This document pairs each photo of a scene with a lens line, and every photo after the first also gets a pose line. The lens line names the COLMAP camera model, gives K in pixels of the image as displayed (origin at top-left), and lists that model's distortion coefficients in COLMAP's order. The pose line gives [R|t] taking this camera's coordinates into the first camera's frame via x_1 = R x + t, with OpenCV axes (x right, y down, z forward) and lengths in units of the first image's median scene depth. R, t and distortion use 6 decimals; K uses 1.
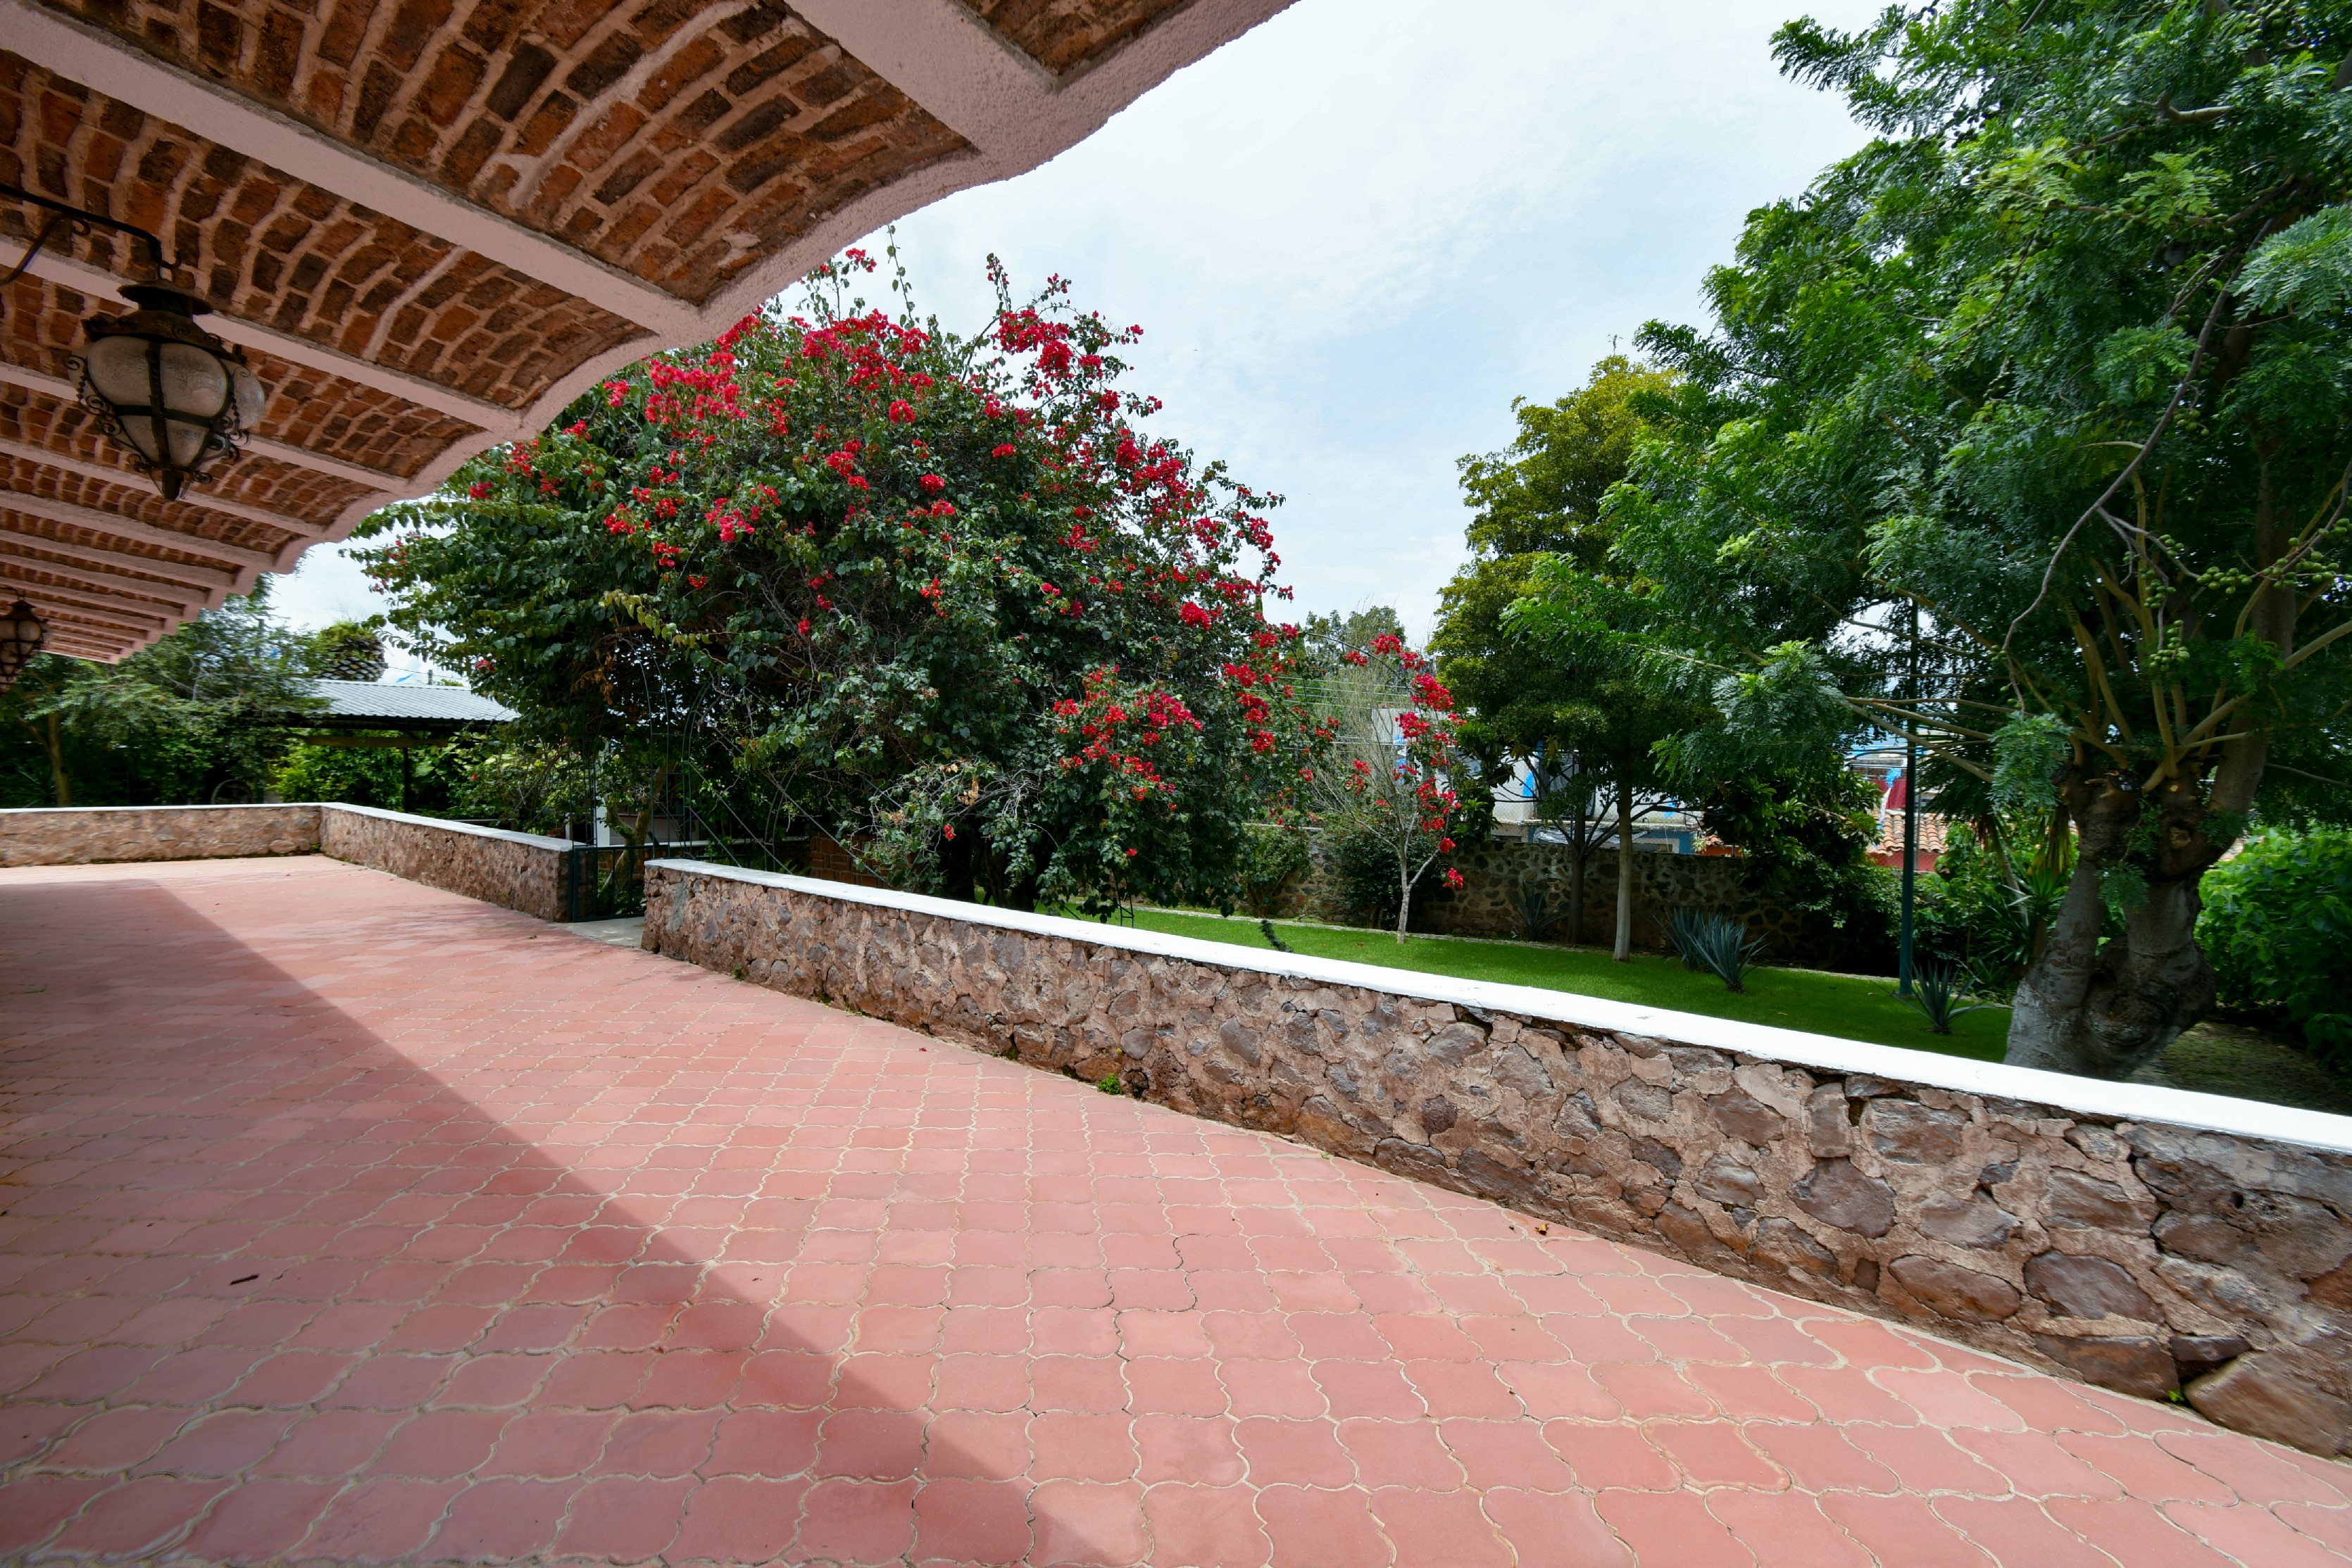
lens RADIAL K [[1039.0, 0, 1173.3], [0, 1039.0, 780.8], [0, 0, 1]] dist [0.002805, -0.001738]
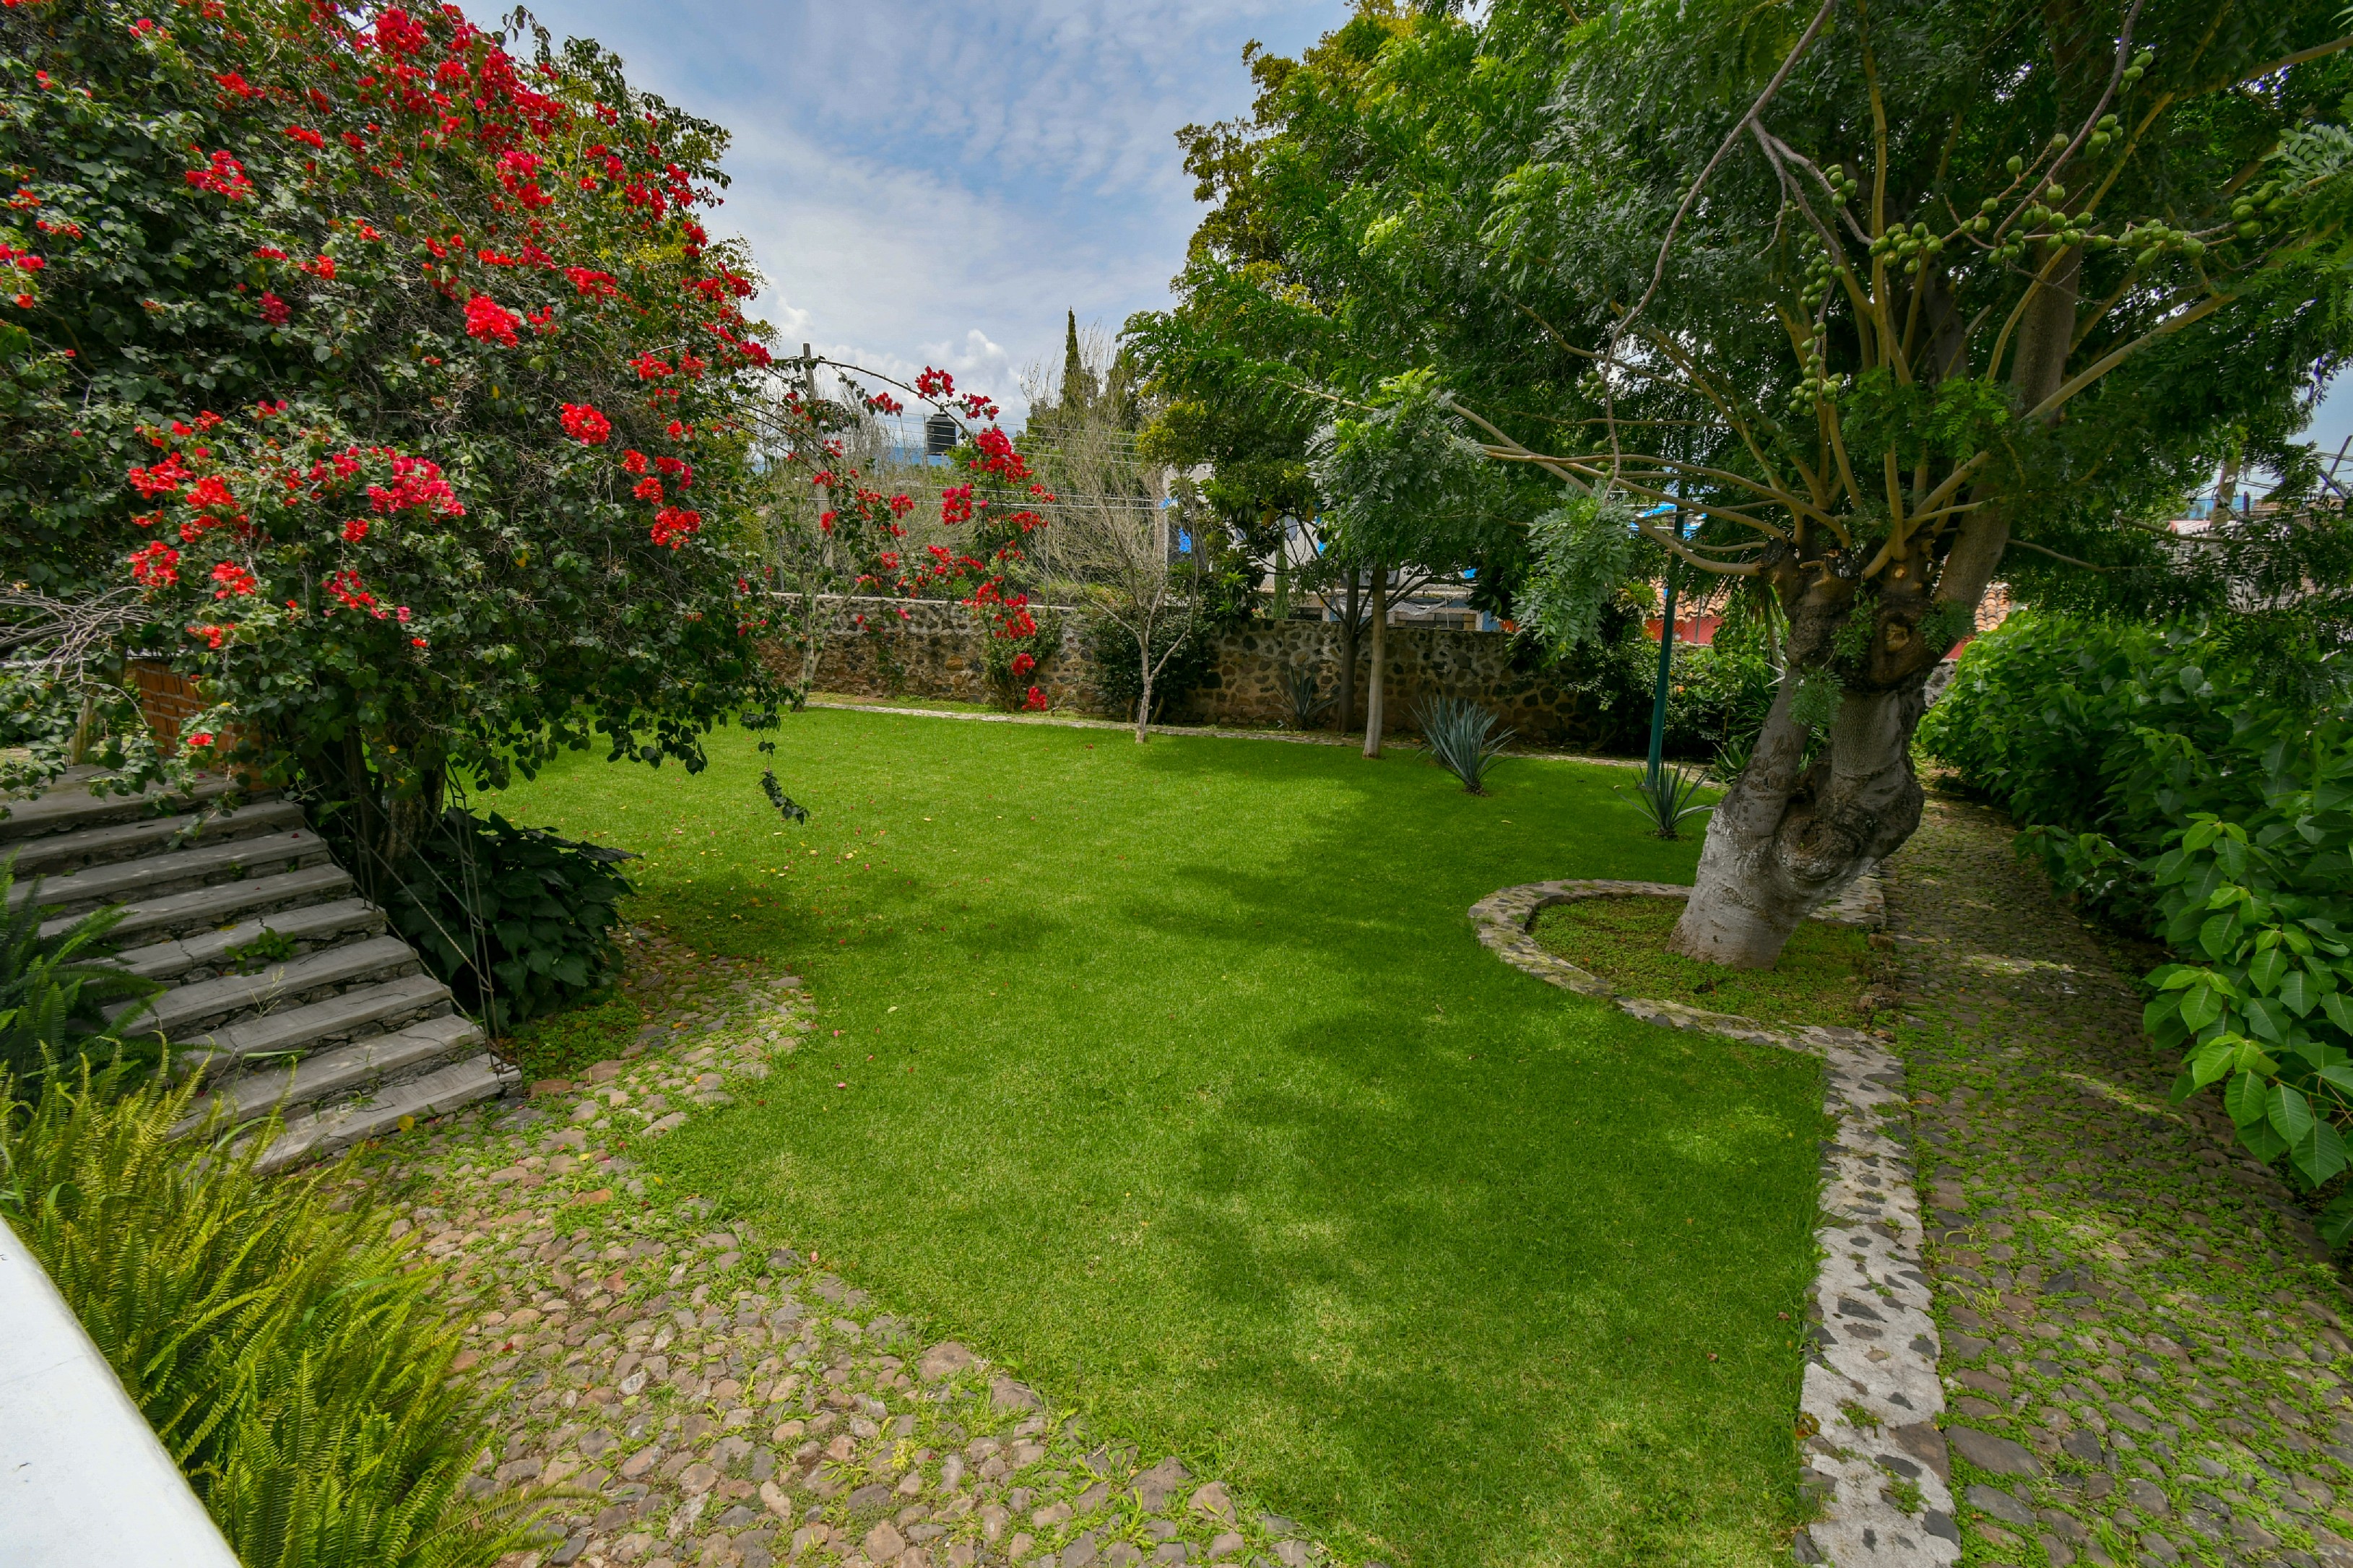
lens RADIAL K [[1039.5, 0, 1188.7], [0, 1039.5, 776.3], [0, 0, 1]] dist [0.002805, -0.001738]
pose [[0.992761, -0.040077, 0.113223, 0.173155], [0.014018, 0.974907, 0.222169, -0.012709], [-0.119286, -0.218973, 0.968412, 0.141088]]
